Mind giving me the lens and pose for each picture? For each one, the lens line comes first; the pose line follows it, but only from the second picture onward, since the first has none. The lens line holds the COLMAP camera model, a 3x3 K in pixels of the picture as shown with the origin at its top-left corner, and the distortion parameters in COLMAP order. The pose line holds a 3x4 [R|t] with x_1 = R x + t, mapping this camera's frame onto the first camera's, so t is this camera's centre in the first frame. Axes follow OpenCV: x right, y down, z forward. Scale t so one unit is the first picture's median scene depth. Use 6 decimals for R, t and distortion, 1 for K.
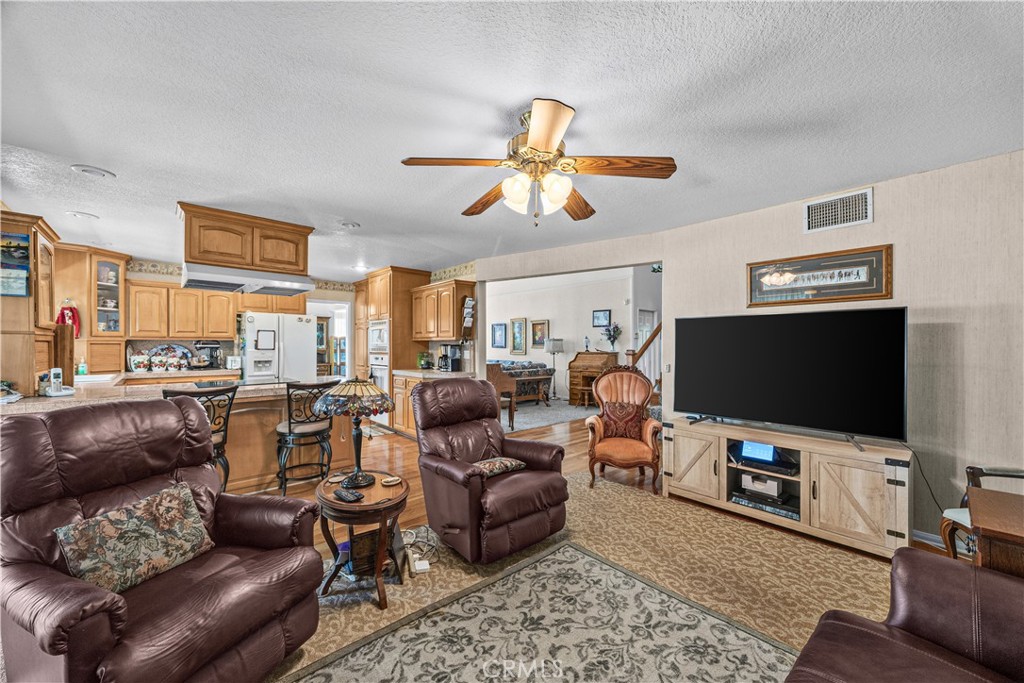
lens RADIAL K [[388.0, 0, 511.4], [0, 388.0, 344.5], [0, 0, 1]] dist [-0.001823, -0.000076]
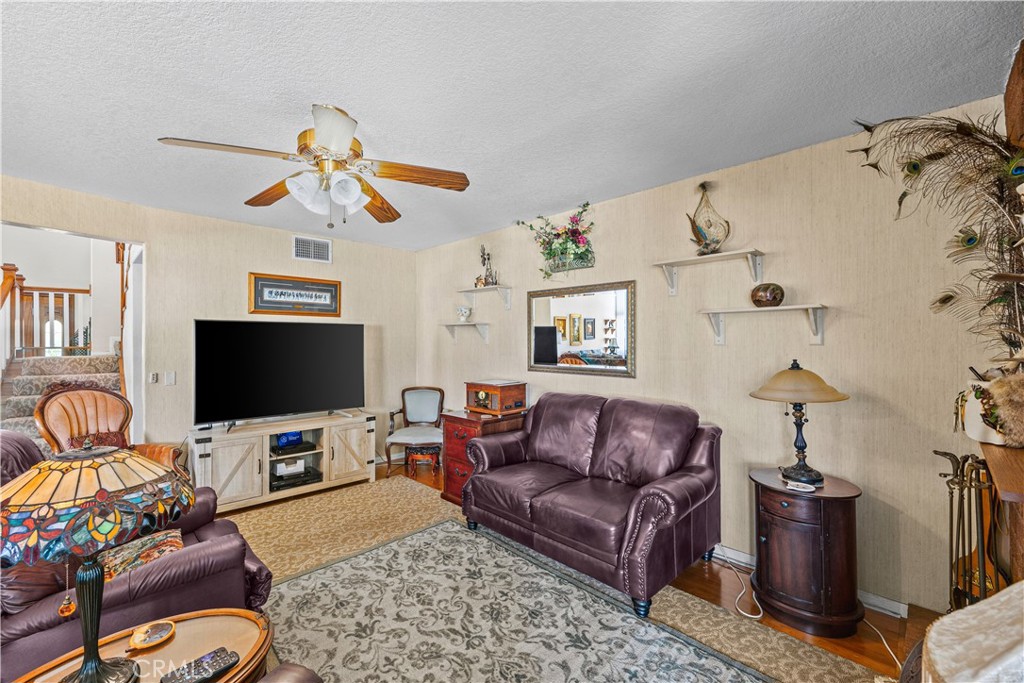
lens RADIAL K [[426.3, 0, 473.2], [0, 426.3, 339.2], [0, 0, 1]] dist [0.000791, 0.000030]
pose [[-0.002297, 0.005392, 0.999983, -0.361718], [0.001736, 0.999984, -0.005388, -0.010755], [-0.999996, 0.001723, -0.002306, 0.244639]]
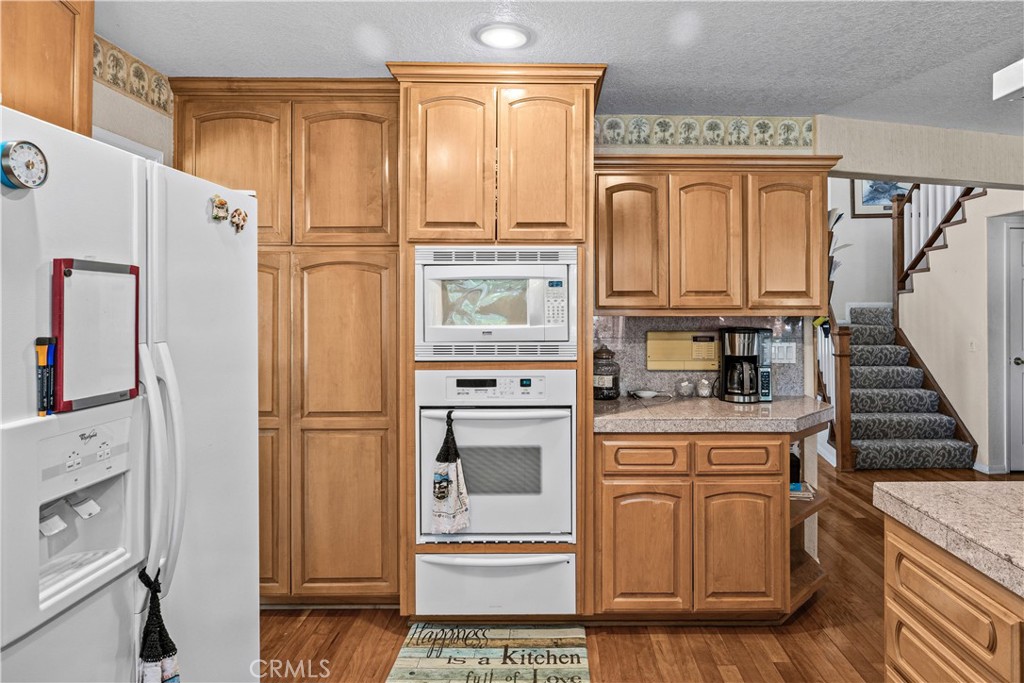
lens RADIAL K [[605.4, 0, 555.7], [0, 605.4, 300.1], [0, 0, 1]] dist [-0.005751, -0.002204]
pose [[0.663220, 0.003629, 0.748416, -0.726389], [-0.000658, 0.999991, -0.004266, -0.024103], [-0.748424, 0.002337, 0.663216, 0.776398]]
